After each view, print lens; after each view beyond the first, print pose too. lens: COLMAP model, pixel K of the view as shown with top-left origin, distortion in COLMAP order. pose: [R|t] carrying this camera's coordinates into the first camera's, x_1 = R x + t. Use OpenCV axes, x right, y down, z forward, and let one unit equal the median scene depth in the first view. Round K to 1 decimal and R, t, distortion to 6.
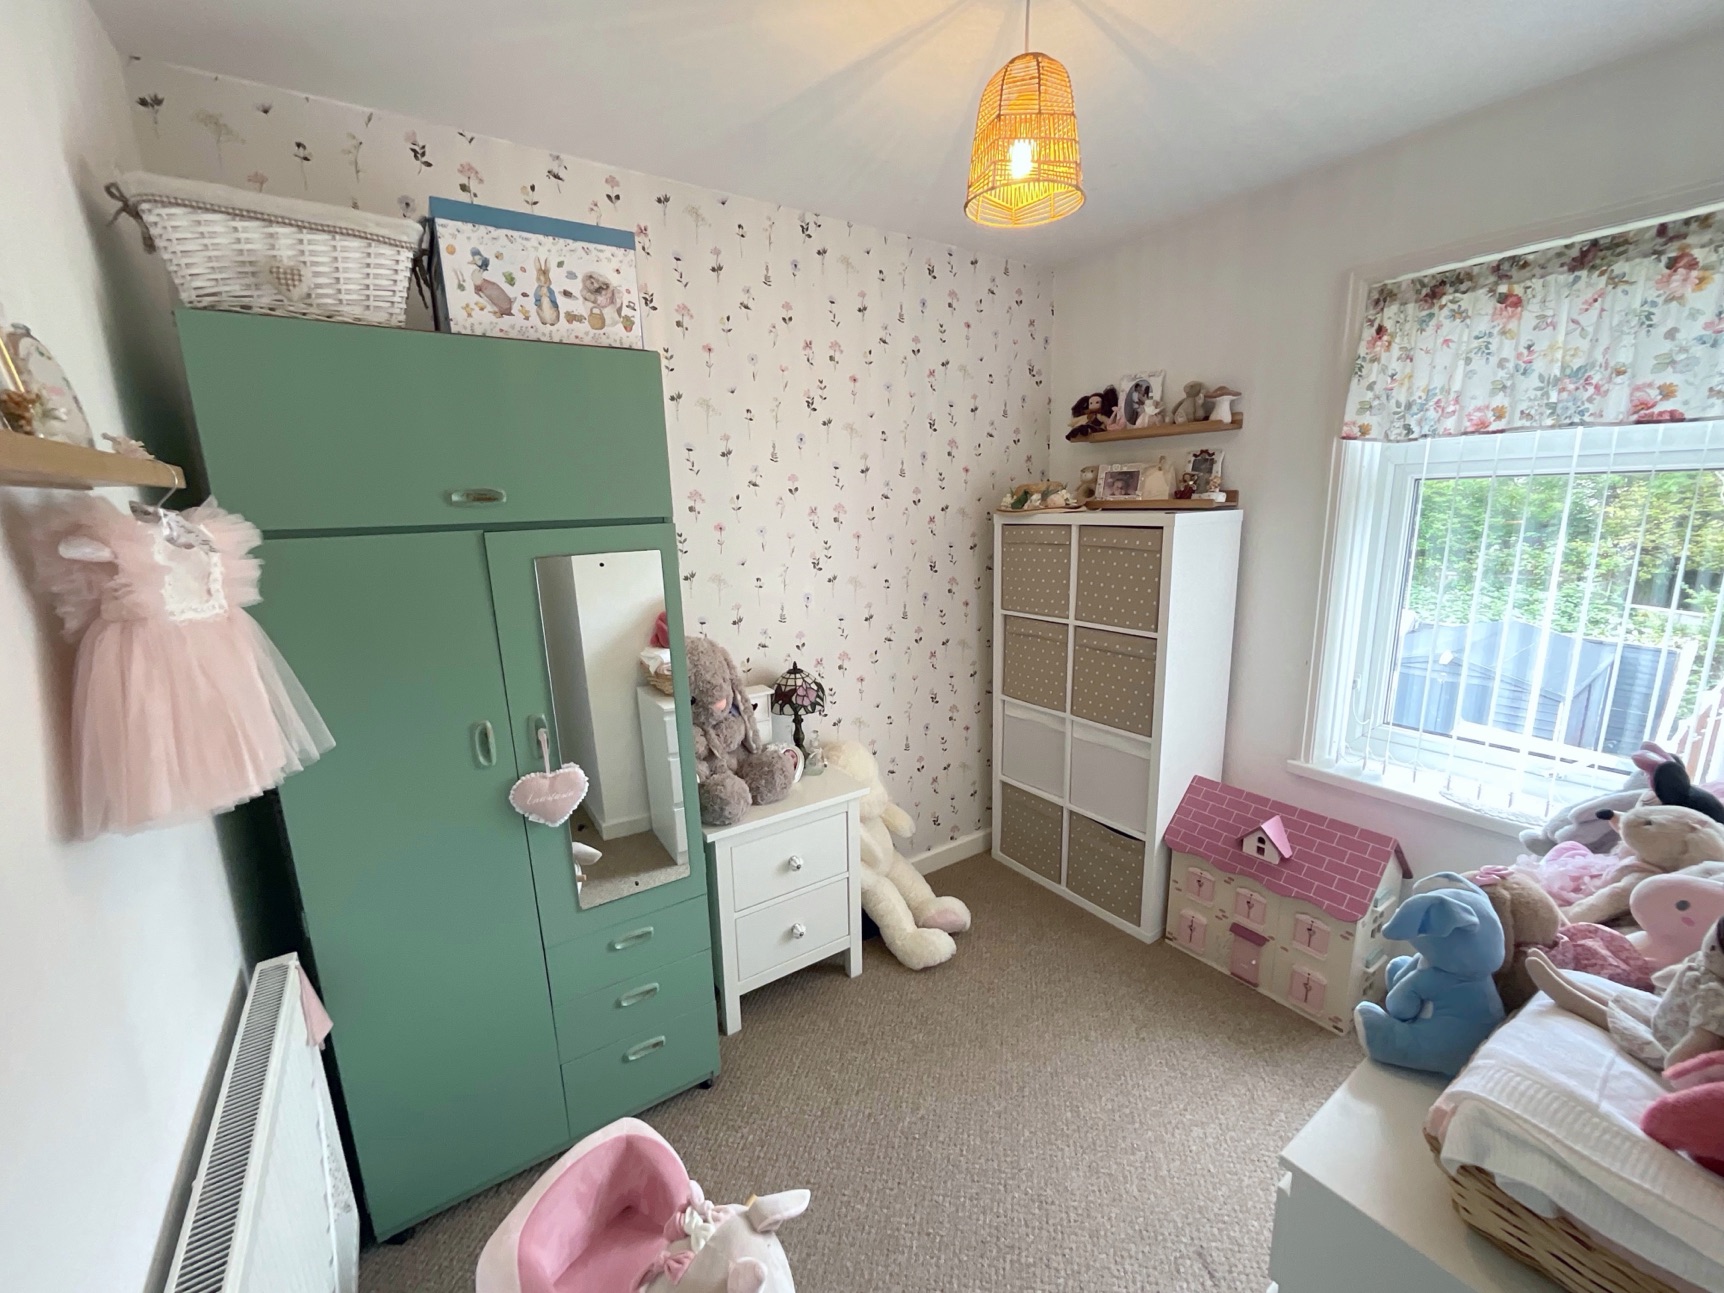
lens RADIAL K [[697.7, 0, 863.1], [0, 697.7, 648.3], [0, 0, 1]] dist [-0.005215, 0.002144]
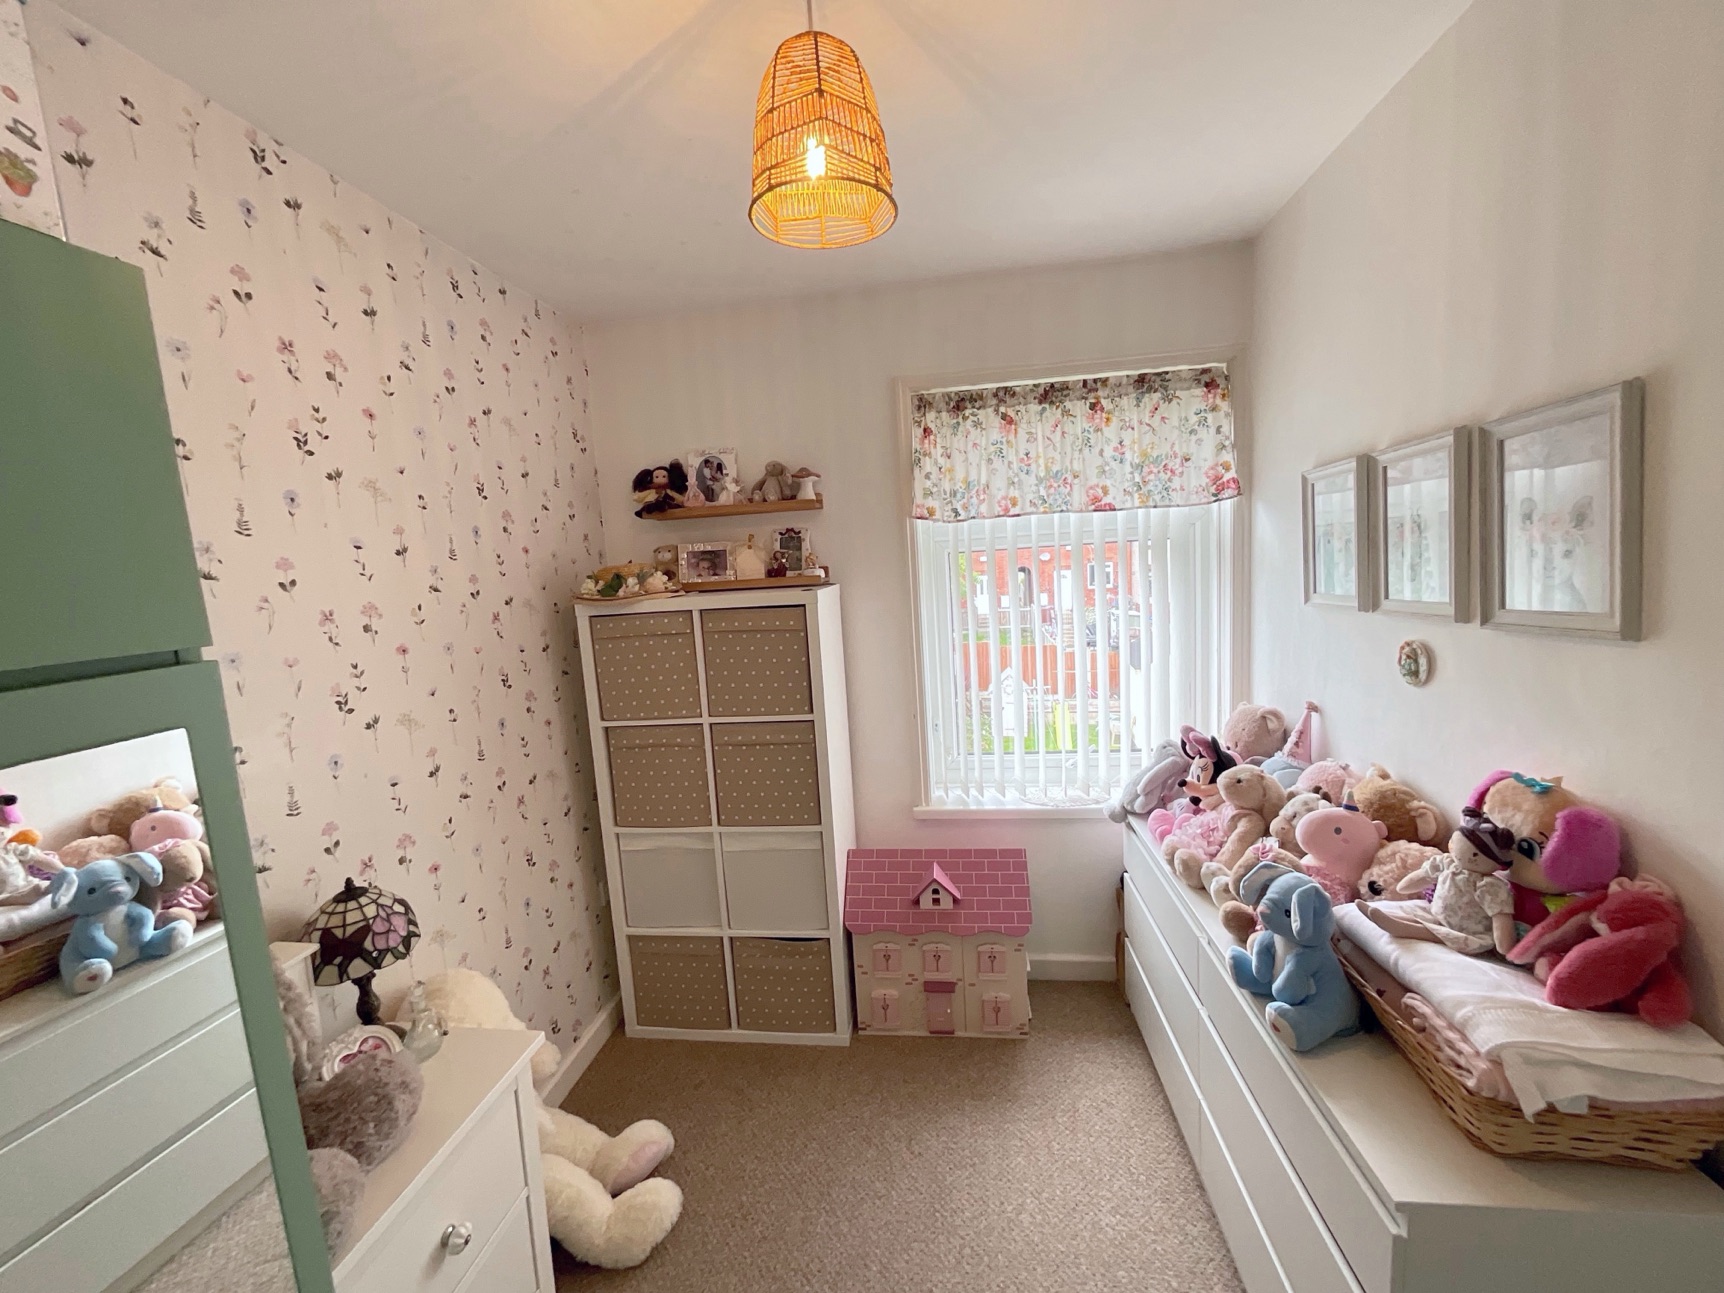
lens RADIAL K [[697.7, 0, 862.8], [0, 697.7, 648.8], [0, 0, 1]] dist [-0.005215, 0.002144]
pose [[0.672644, -0.110419, 0.731681, -0.215606], [0.197634, 0.979692, -0.033841, -0.063541], [-0.713085, 0.167368, 0.680806, 0.288079]]
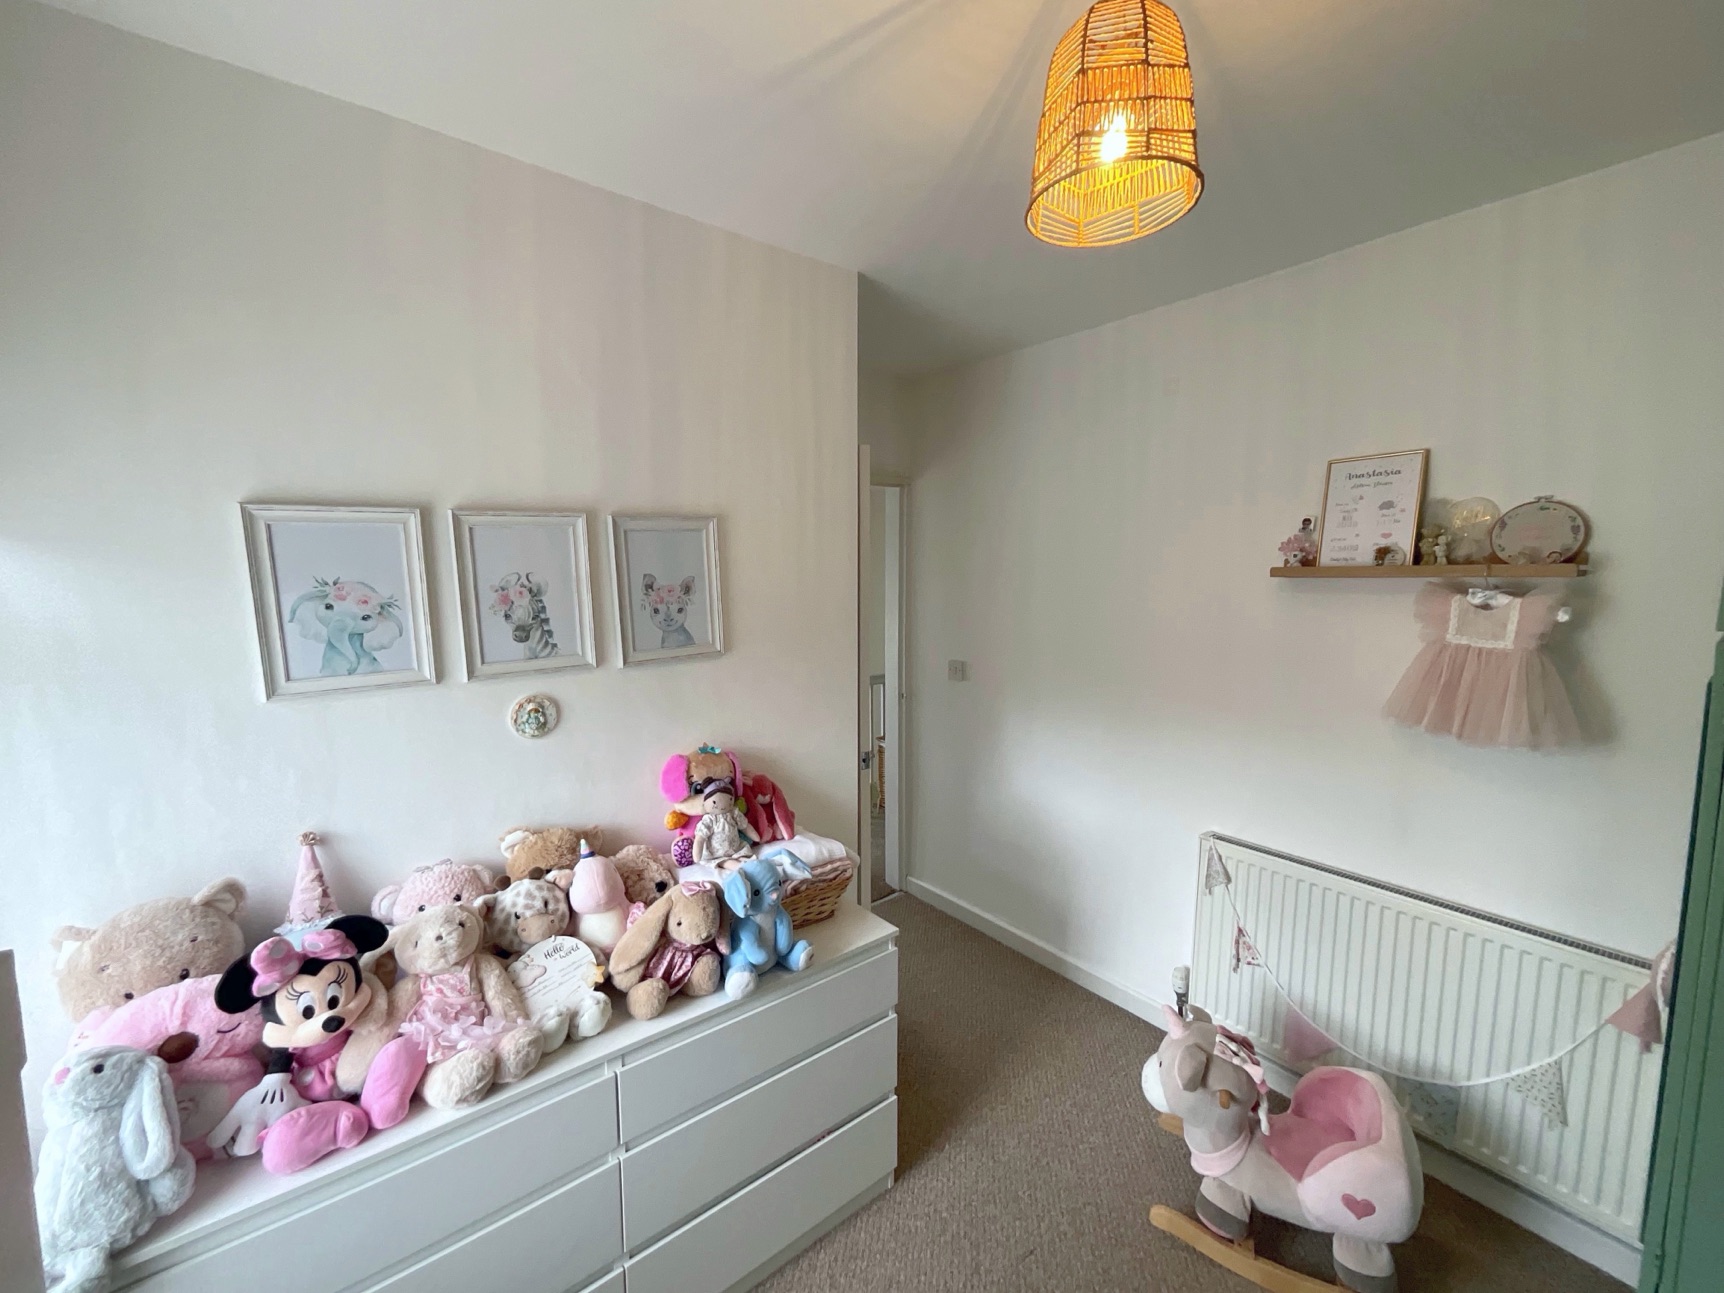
lens RADIAL K [[697.7, 0, 861.0], [0, 697.7, 647.4], [0, 0, 1]] dist [-0.005215, 0.002144]
pose [[-0.997646, 0.034760, -0.059120, 0.311683], [0.014717, 0.950461, 0.310494, -0.246327], [0.066984, 0.308893, -0.948735, 1.019559]]
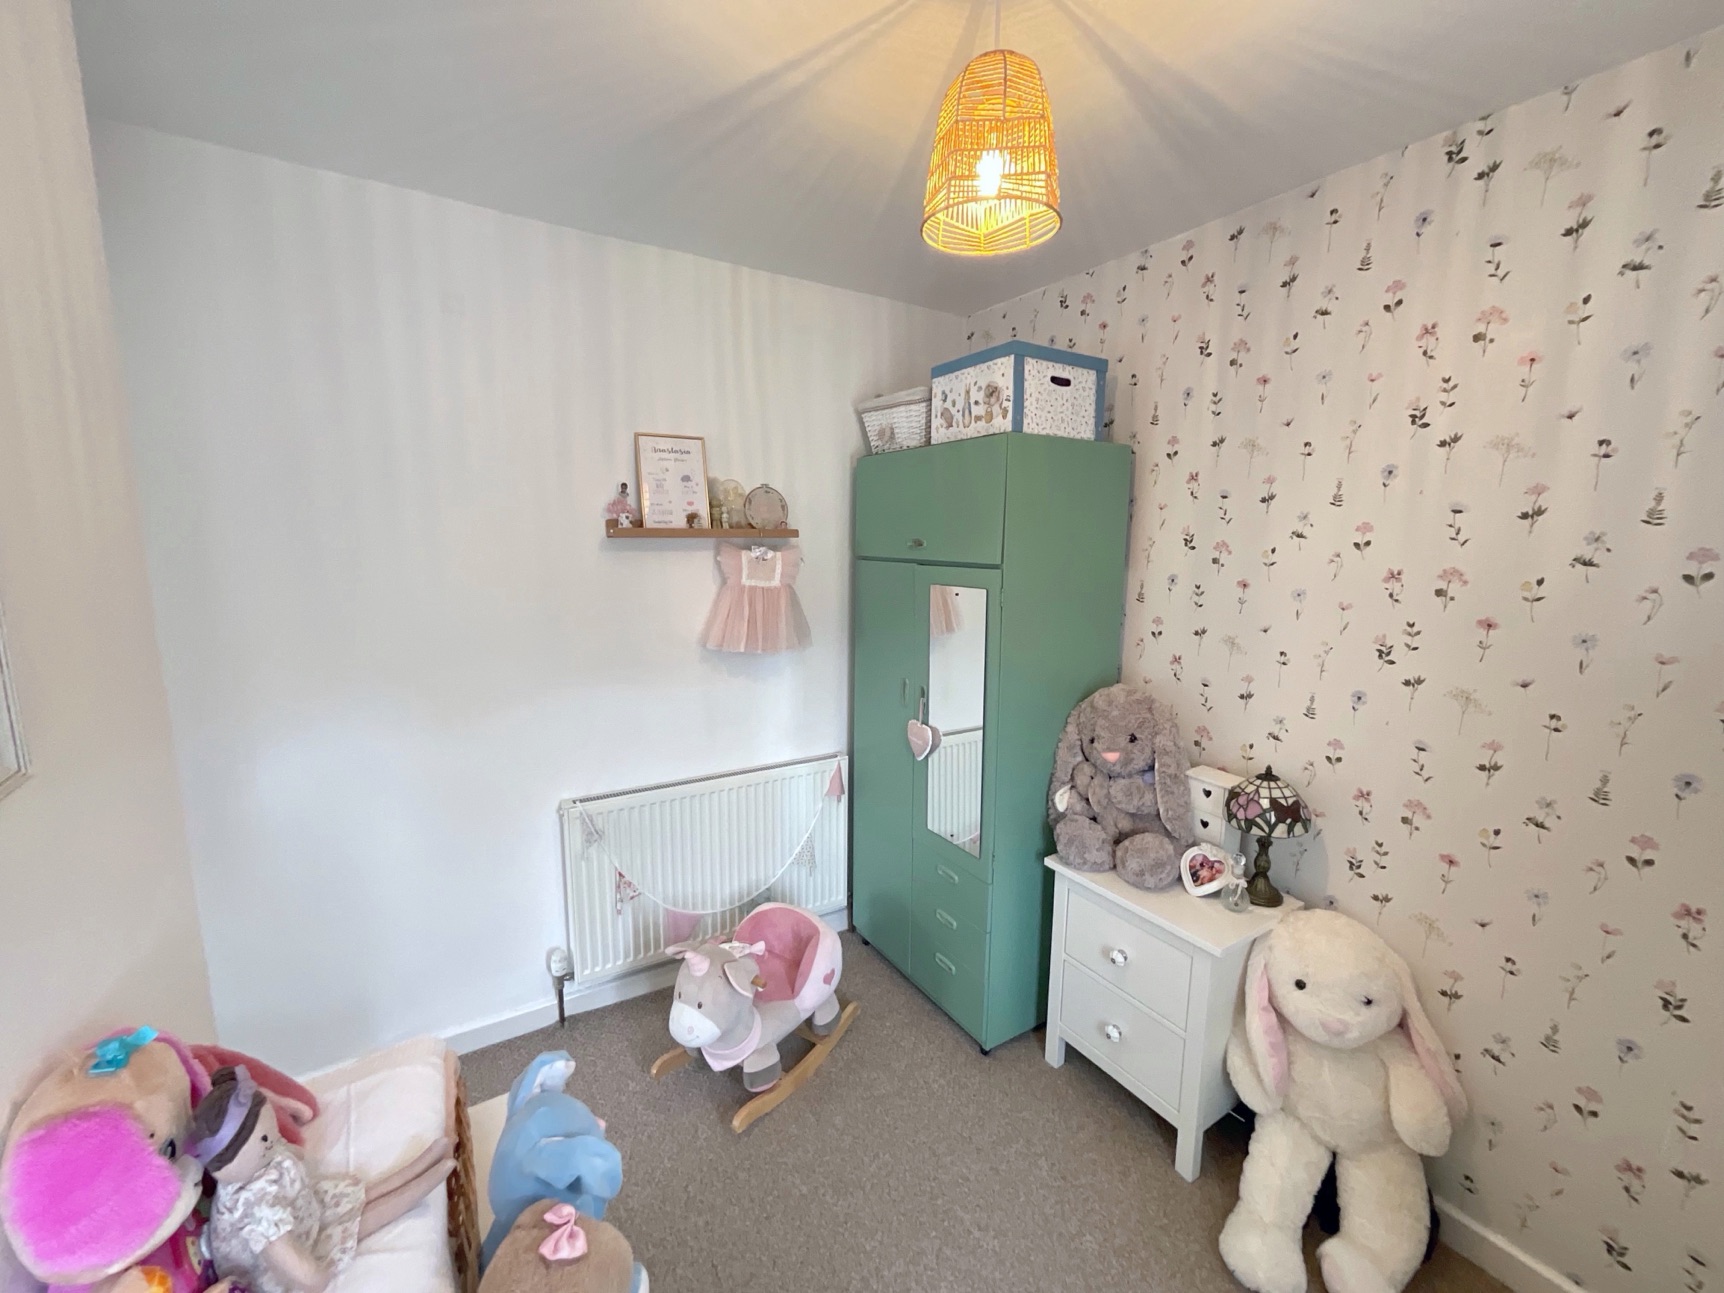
lens RADIAL K [[697.7, 0, 858.6], [0, 697.7, 650.1], [0, 0, 1]] dist [-0.005215, 0.002144]
pose [[-0.035223, 0.188470, -0.981447, 0.660608], [-0.215868, 0.957438, 0.191607, -0.155049], [0.975787, 0.218612, 0.006961, 0.539572]]
